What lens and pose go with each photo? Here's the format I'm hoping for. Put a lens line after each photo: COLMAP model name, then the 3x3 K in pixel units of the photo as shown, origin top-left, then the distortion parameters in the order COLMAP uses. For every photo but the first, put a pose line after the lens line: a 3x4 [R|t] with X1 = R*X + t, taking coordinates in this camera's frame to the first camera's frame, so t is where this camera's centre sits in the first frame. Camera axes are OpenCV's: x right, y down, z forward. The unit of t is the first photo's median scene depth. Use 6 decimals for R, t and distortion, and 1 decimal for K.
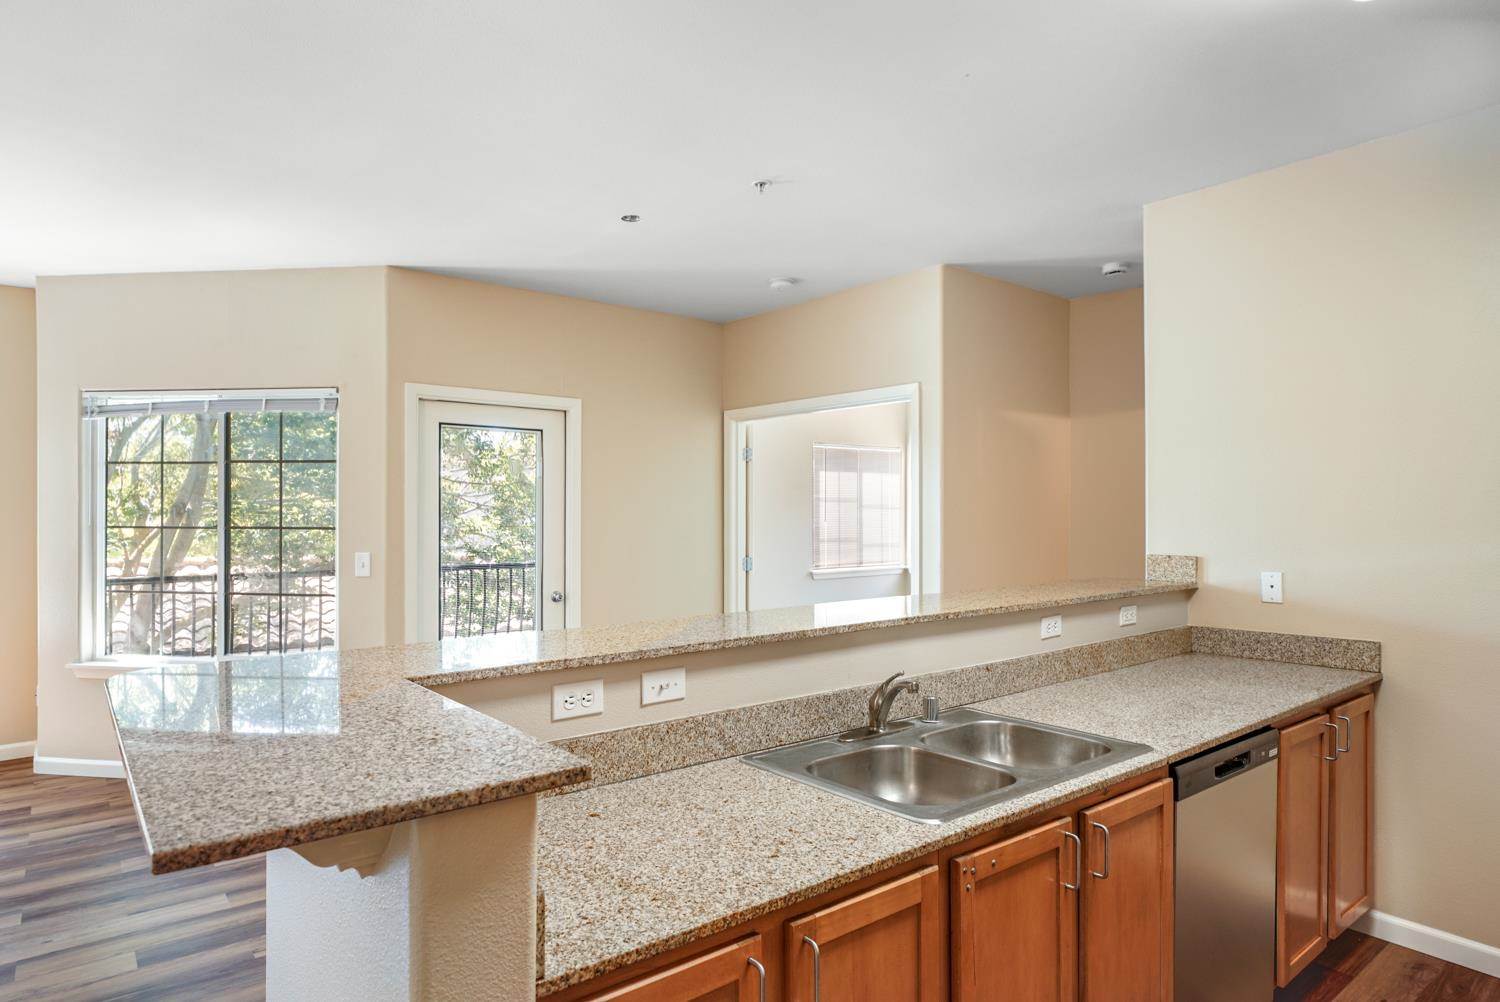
lens RADIAL K [[839.2, 0, 751.4], [0, 839.2, 505.5], [0, 0, 1]] dist [0.002031, -0.000016]
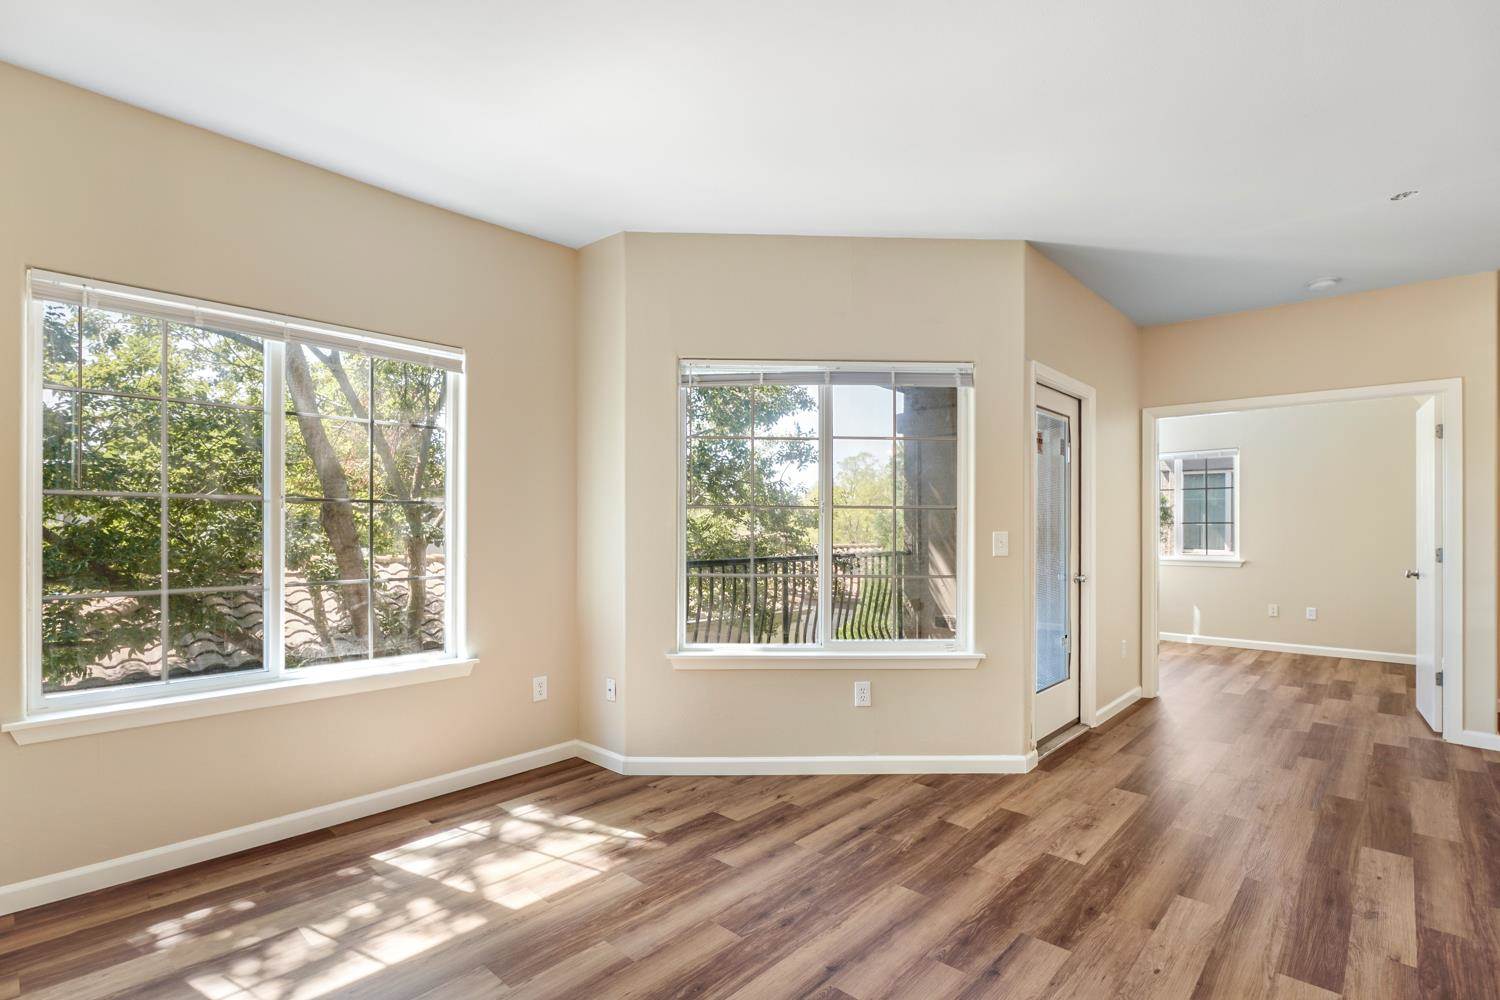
lens RADIAL K [[708.9, 0, 753.6], [0, 708.9, 513.4], [0, 0, 1]] dist [-0.004823, -0.000724]
pose [[0.989425, 0.004229, 0.144984, -0.952949], [-0.003027, 0.999959, -0.008504, 0.047190], [-0.145015, 0.007975, 0.989397, 0.249562]]
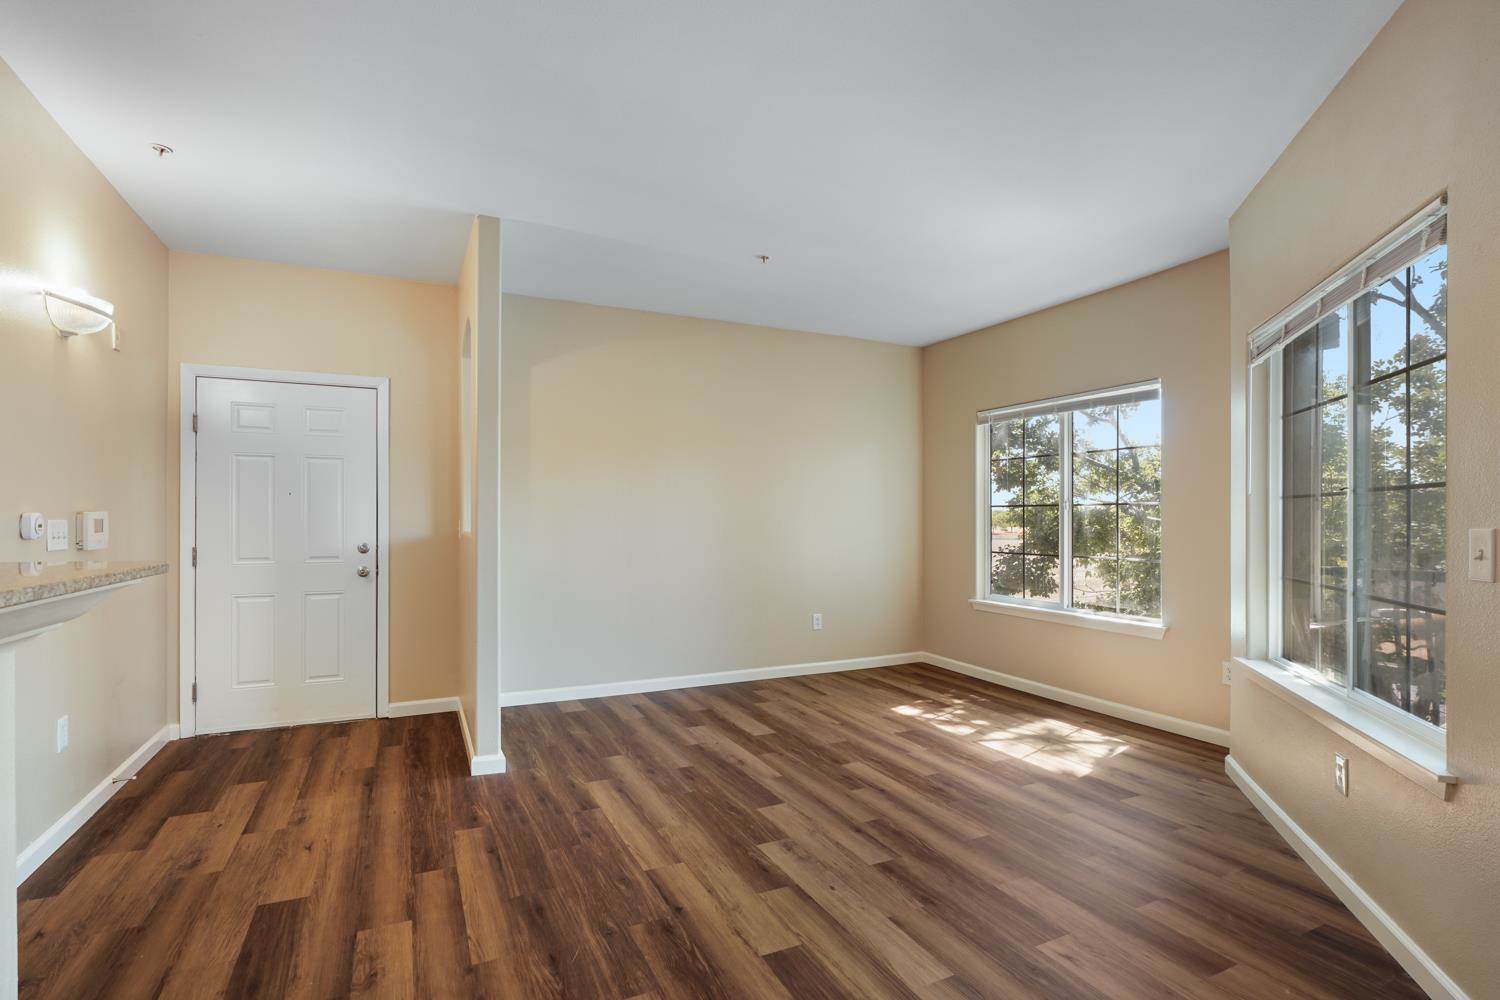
lens RADIAL K [[708.9, 0, 726.0], [0, 708.9, 518.4], [0, 0, 1]] dist [-0.004823, -0.000724]
pose [[-0.251317, -0.001754, -0.967903, 0.015304], [0.006266, 0.999974, -0.003439, 0.052486], [0.967885, -0.006929, -0.251299, 0.773626]]
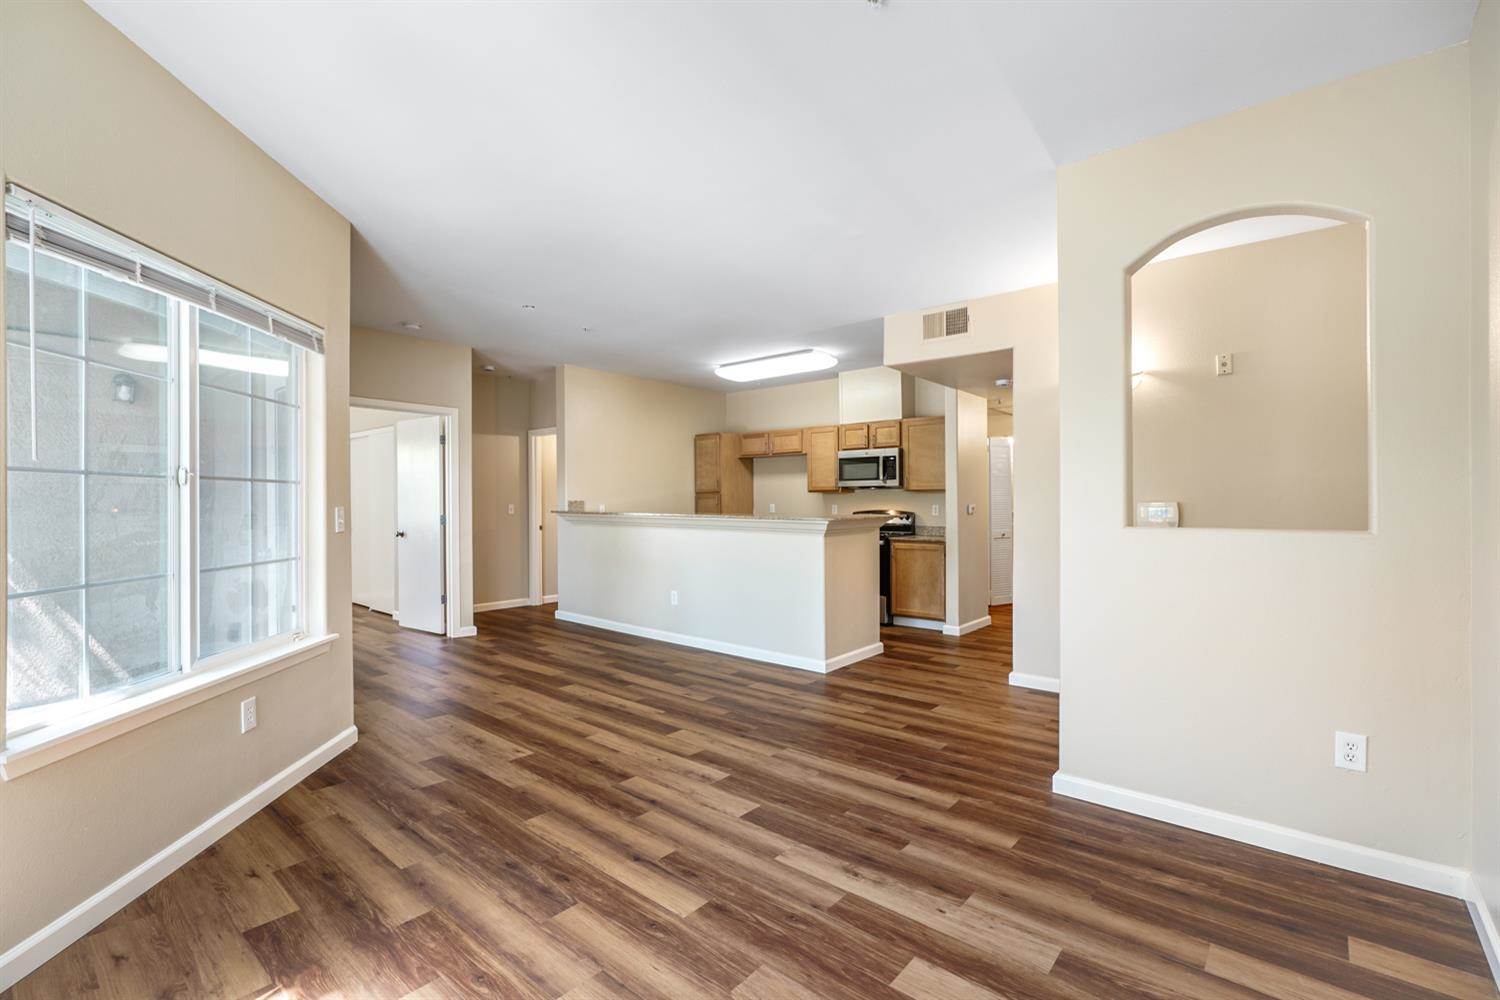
lens RADIAL K [[663.3, 0, 720.7], [0, 663.3, 500.7], [0, 0, 1]] dist [0.005045, 0.000447]
pose [[-0.151025, 0.002085, 0.988528, -1.414456], [-0.012830, 0.999909, -0.004069, 0.051596], [-0.988447, -0.013297, -0.150984, 0.760174]]
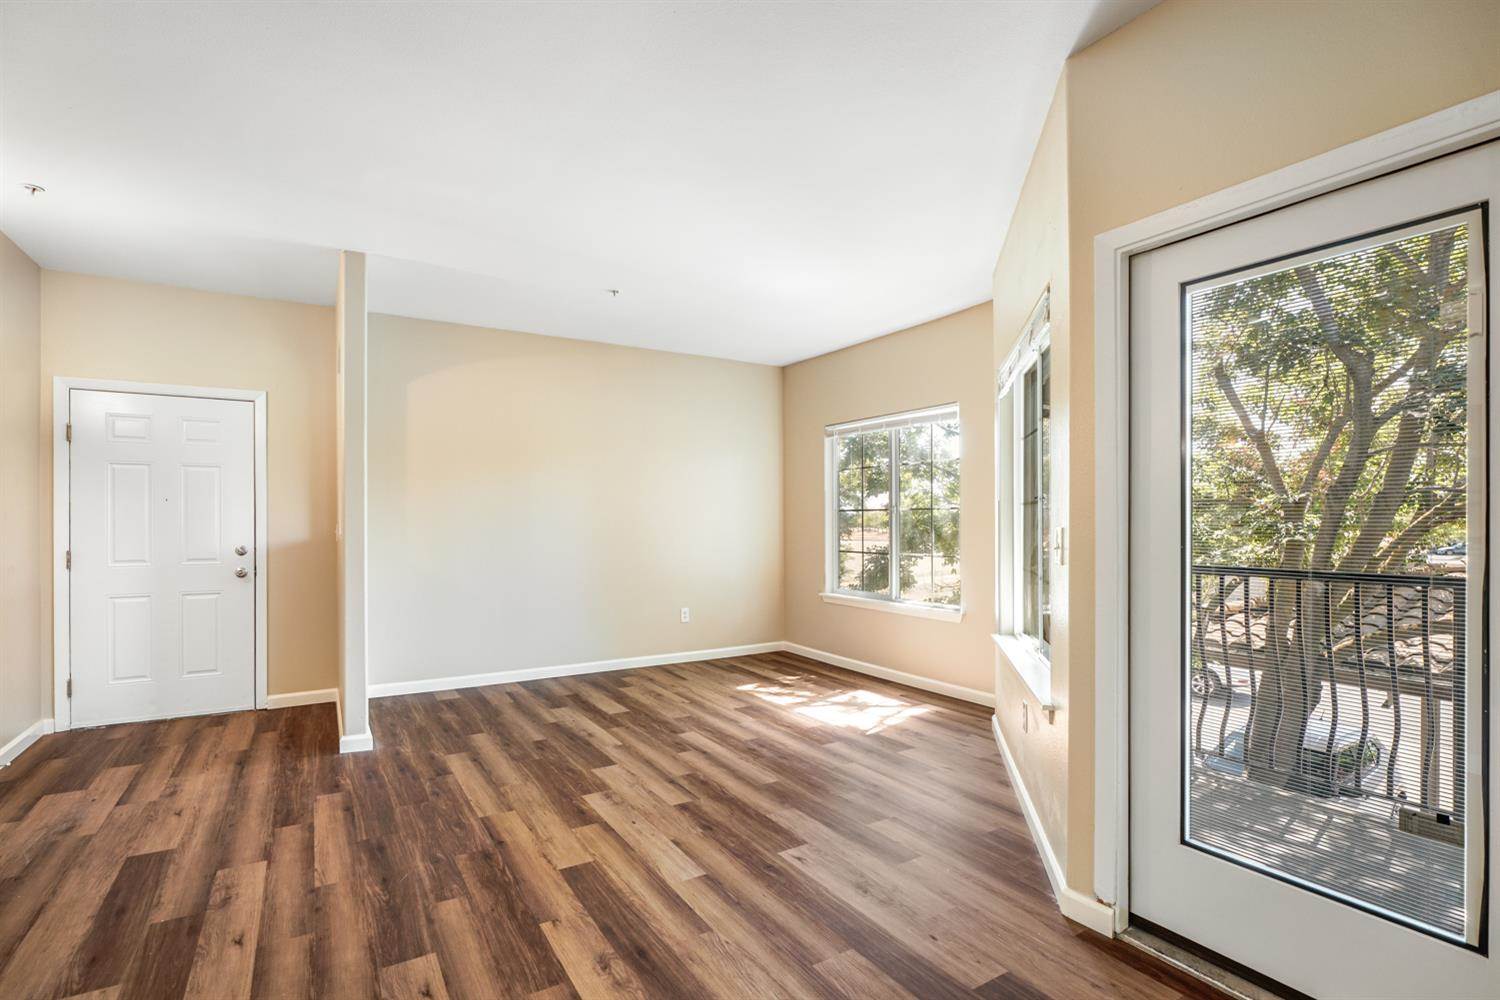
lens RADIAL K [[708.9, 0, 727.2], [0, 708.9, 522.7], [0, 0, 1]] dist [-0.004823, -0.000724]
pose [[-0.149639, -0.000085, -0.988741, 0.126263], [0.009347, 0.999955, -0.001501, 0.054585], [0.988697, -0.009466, -0.149631, 0.918577]]
